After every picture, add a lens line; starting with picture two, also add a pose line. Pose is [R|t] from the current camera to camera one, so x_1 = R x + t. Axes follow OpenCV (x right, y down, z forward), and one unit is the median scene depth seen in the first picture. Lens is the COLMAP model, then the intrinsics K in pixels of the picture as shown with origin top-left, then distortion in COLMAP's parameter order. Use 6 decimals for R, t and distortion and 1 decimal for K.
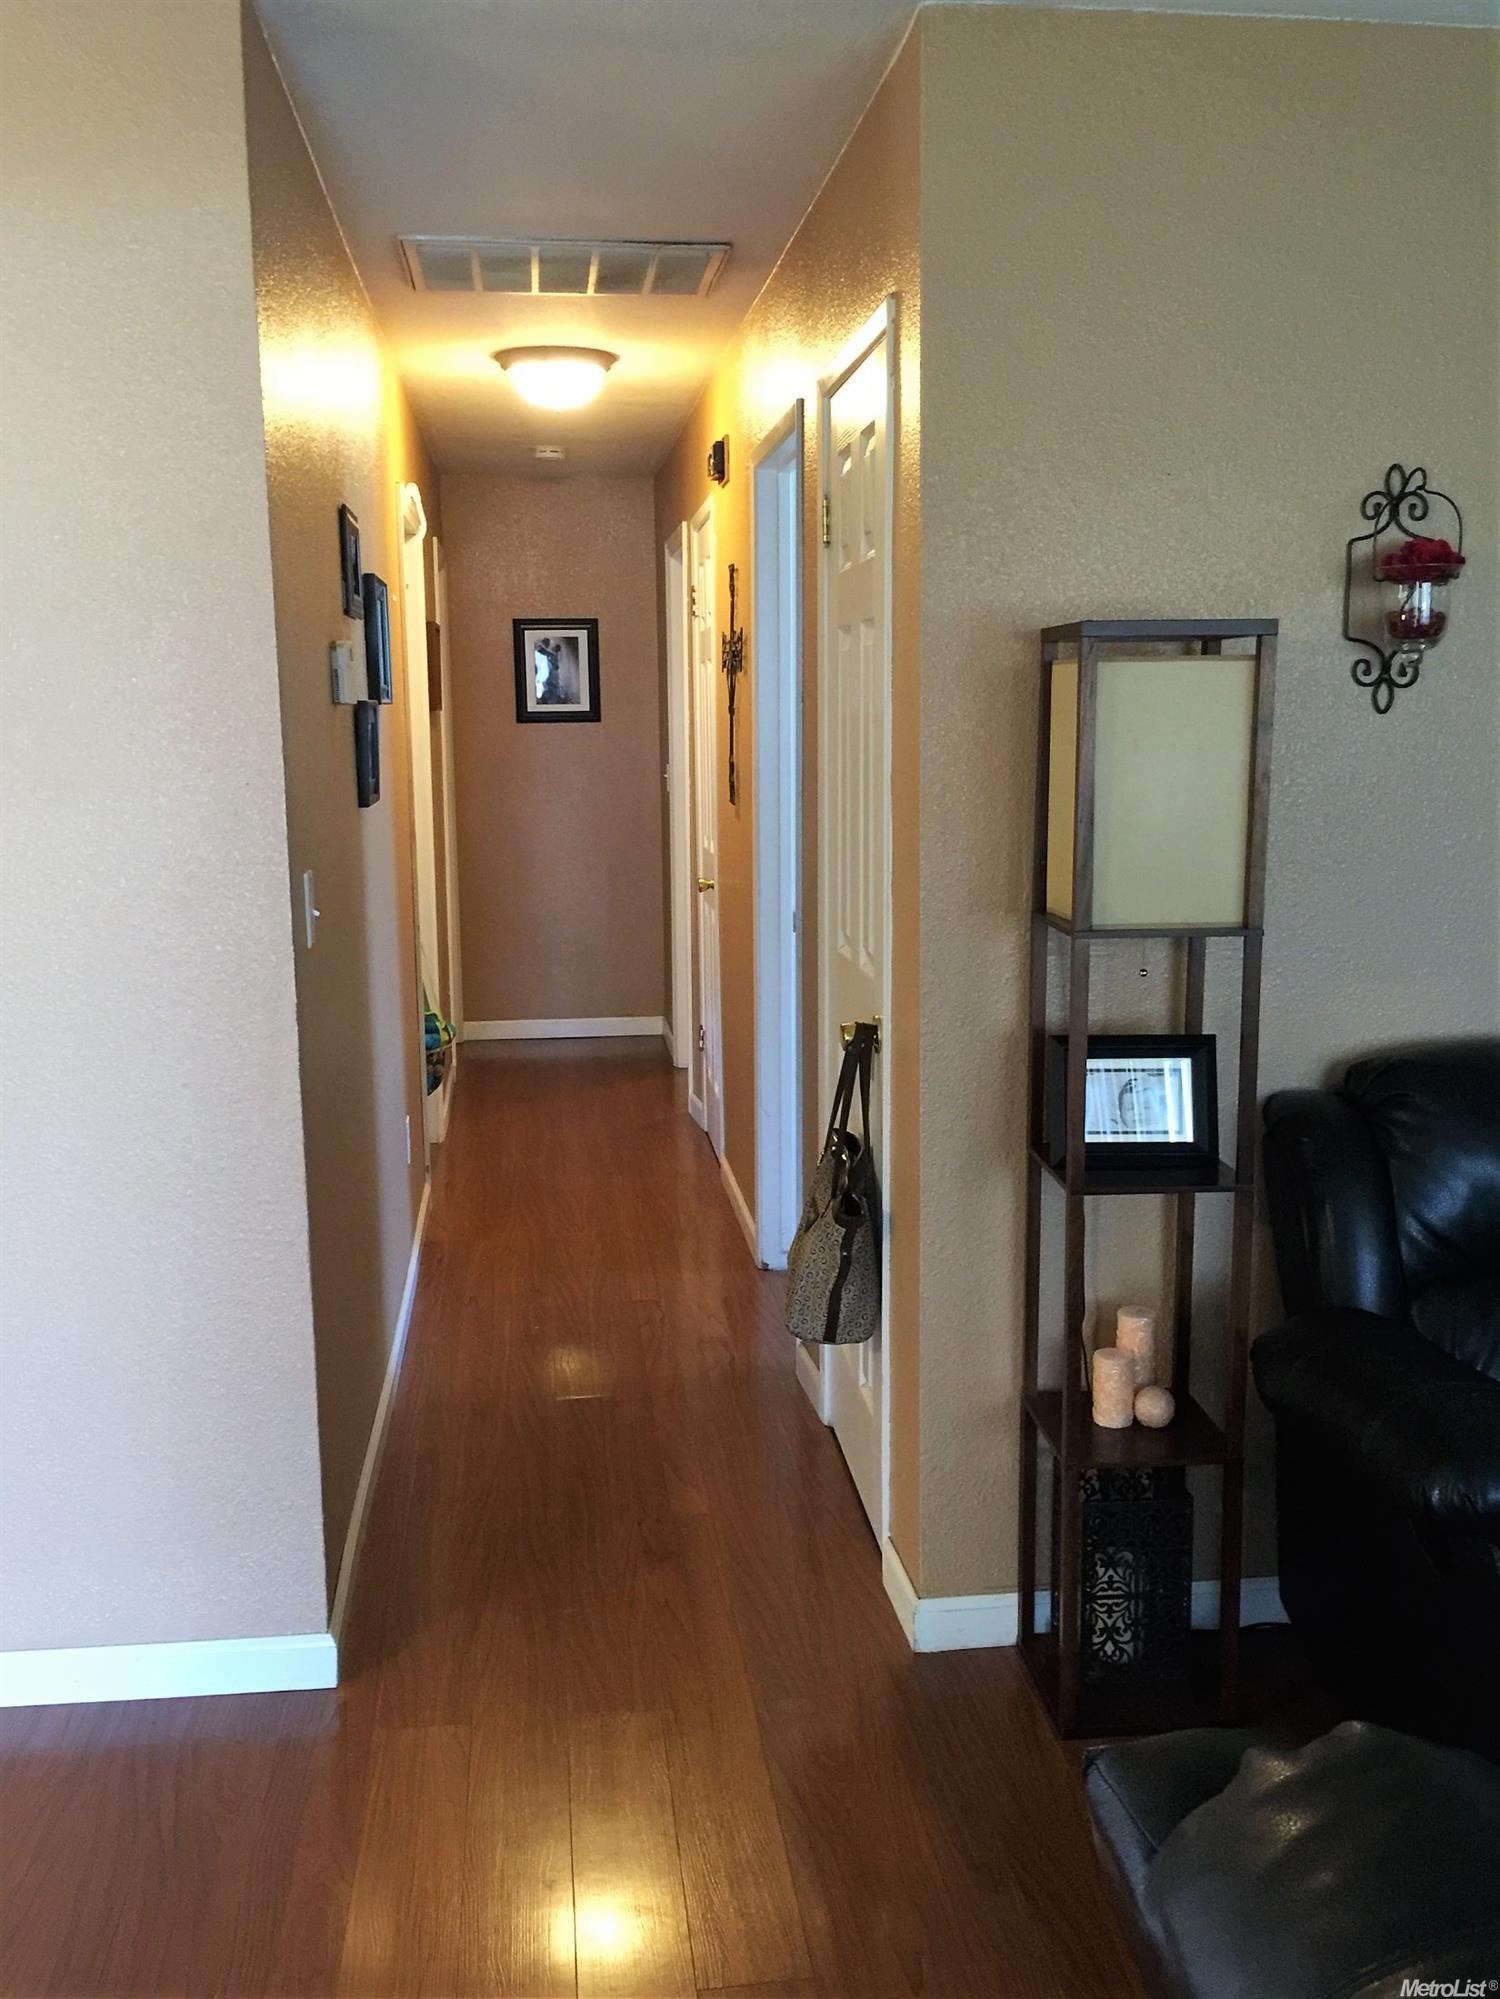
lens RADIAL K [[1808.7, 0, 750.0], [0, 1808.7, 999.5], [0, 0, 1]] dist [0.090451, -0.134879]
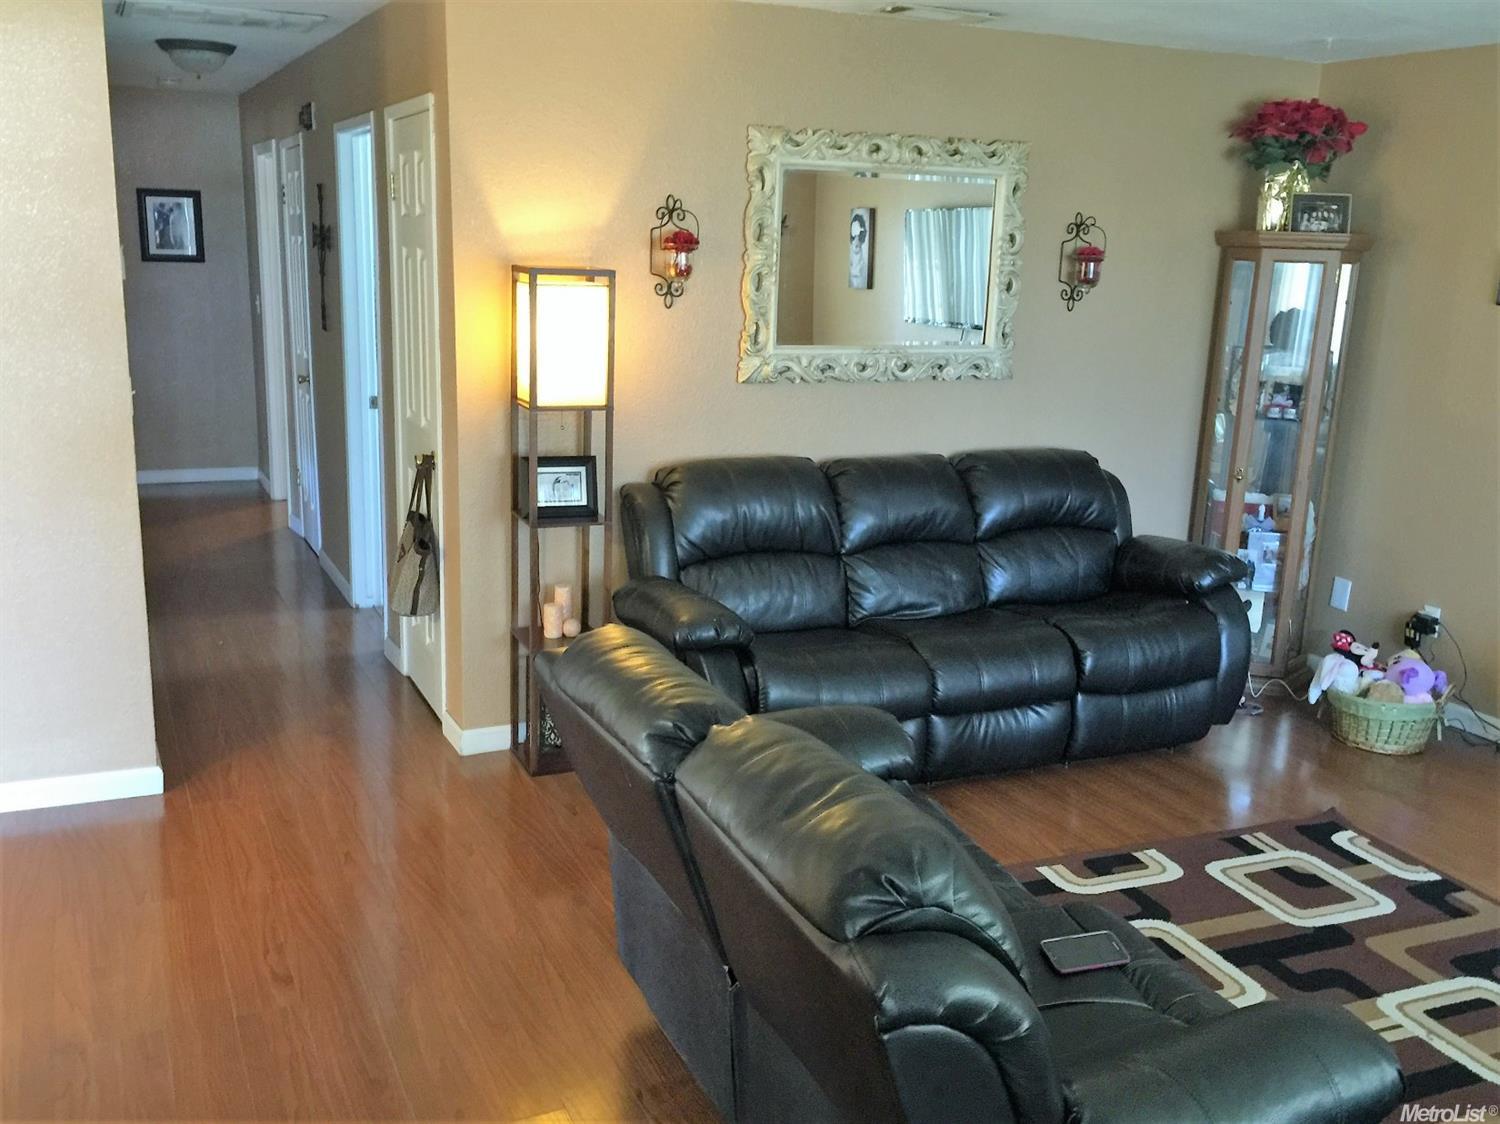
lens RADIAL K [[1379.7, 0, 748.0], [0, 1379.7, 545.9], [0, 0, 1]] dist [0.109210, -0.187562]
pose [[0.947830, -0.031683, 0.317197, -0.098153], [0.012568, 0.997989, 0.062128, 0.024896], [-0.318527, -0.054901, 0.946323, -0.615318]]
